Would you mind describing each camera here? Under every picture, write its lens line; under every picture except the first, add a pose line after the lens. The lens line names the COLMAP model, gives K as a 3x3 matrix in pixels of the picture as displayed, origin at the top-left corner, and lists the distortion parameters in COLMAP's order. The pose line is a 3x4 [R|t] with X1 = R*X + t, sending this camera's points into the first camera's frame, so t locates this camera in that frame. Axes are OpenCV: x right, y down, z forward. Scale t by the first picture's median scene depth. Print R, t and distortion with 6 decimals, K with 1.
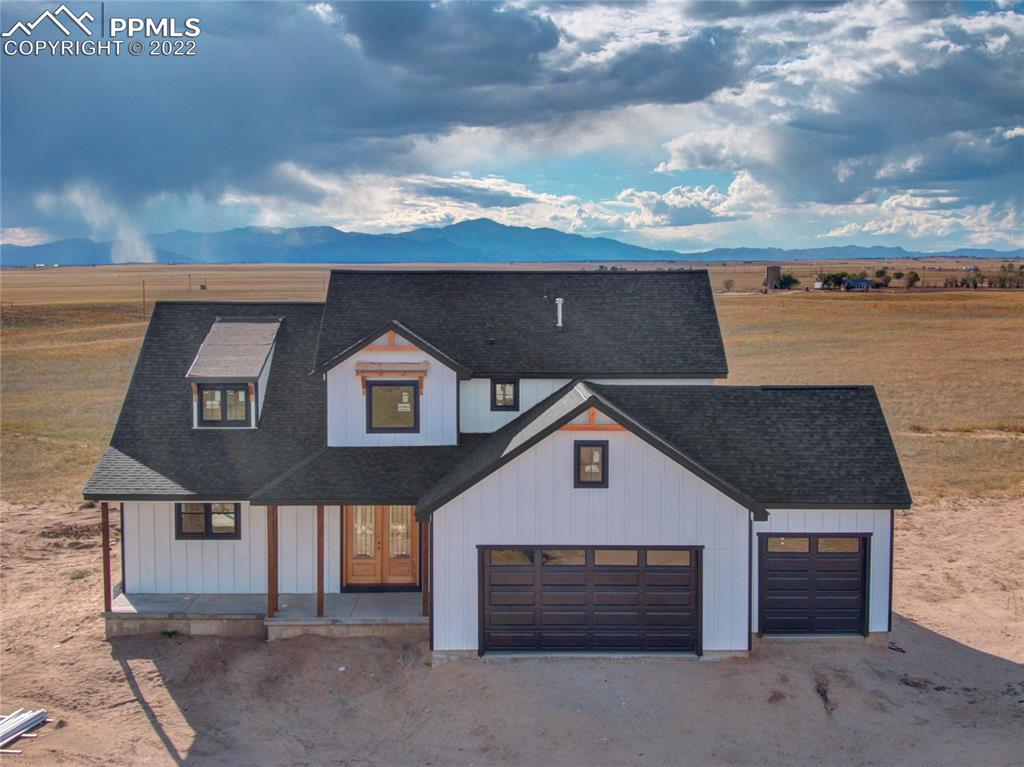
lens RADIAL K [[1443.0, 0, 512.0], [0, 1443.0, 383.5], [0, 0, 1]] dist [0.342559, -2.473231]
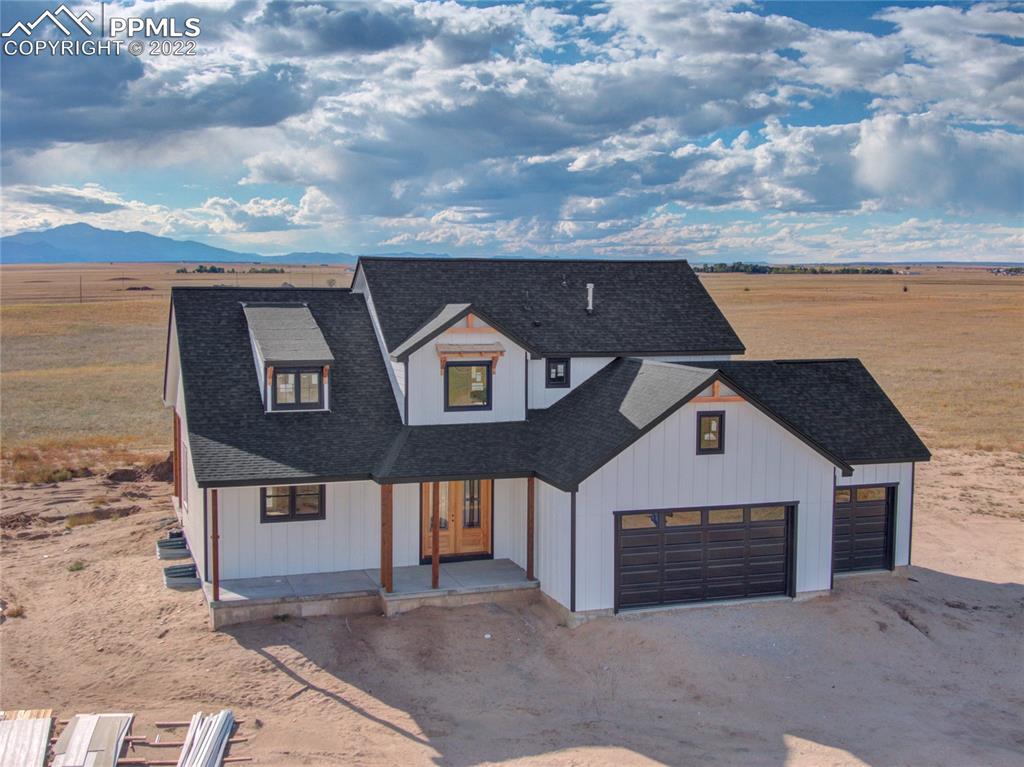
lens RADIAL K [[1234.4, 0, 516.7], [0, 1234.4, 384.2], [0, 0, 1]] dist [0.215725, -1.436404]
pose [[0.947470, -0.022573, 0.319046, -0.336342], [0.018632, 0.999708, 0.015399, 0.001685], [-0.319300, -0.008646, 0.947614, 0.136715]]
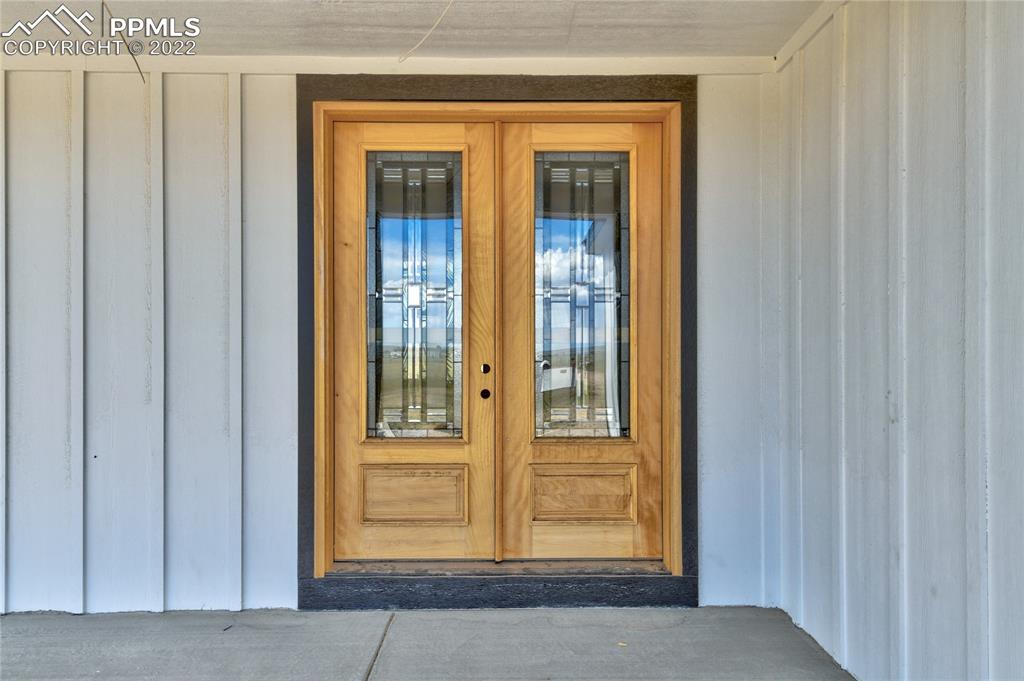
lens RADIAL K [[666.2, 0, 512.0], [0, 666.2, 340.5], [0, 0, 1]] dist [0.000172, 0.000008]
pose [[0.999991, -0.003756, -0.001762, -0.088621], [0.003623, 0.997509, -0.070446, 0.114117], [0.002022, 0.070439, 0.997514, 0.914354]]
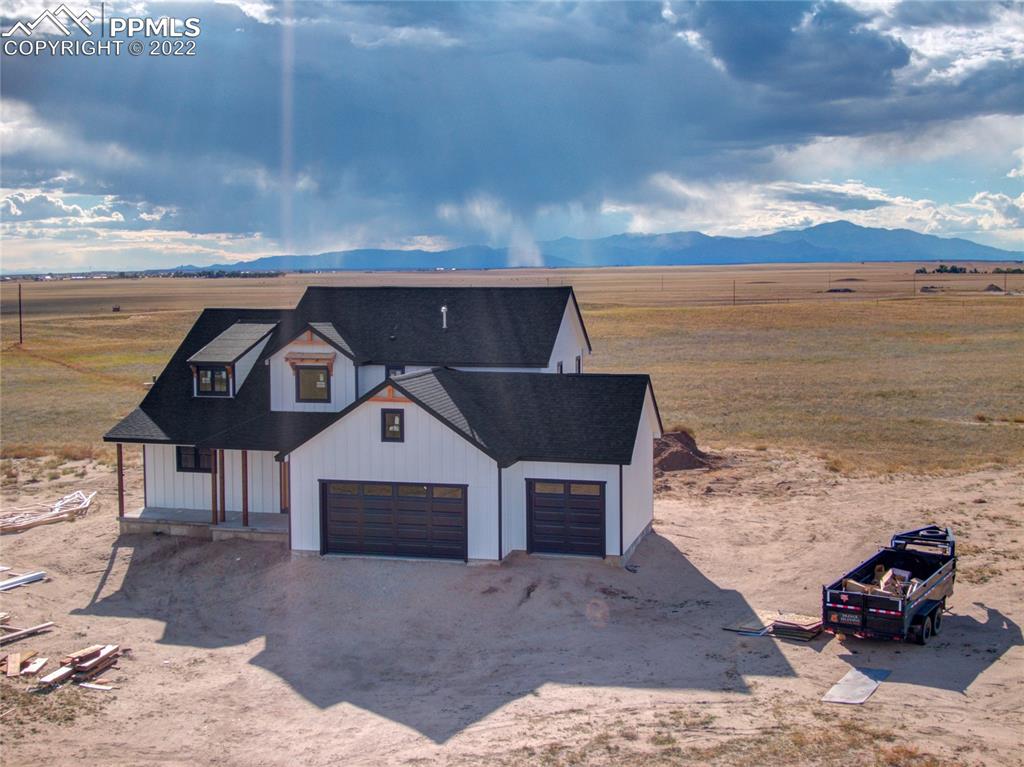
lens RADIAL K [[1312.9, 0, 512.0], [0, 1312.9, 383.5], [0, 0, 1]] dist [0.260425, -1.891671]
pose [[0.962905, 0.017810, -0.269251, 0.454314], [-0.015762, 0.999828, 0.009768, -0.000109], [0.269379, -0.005162, 0.963020, -0.193786]]
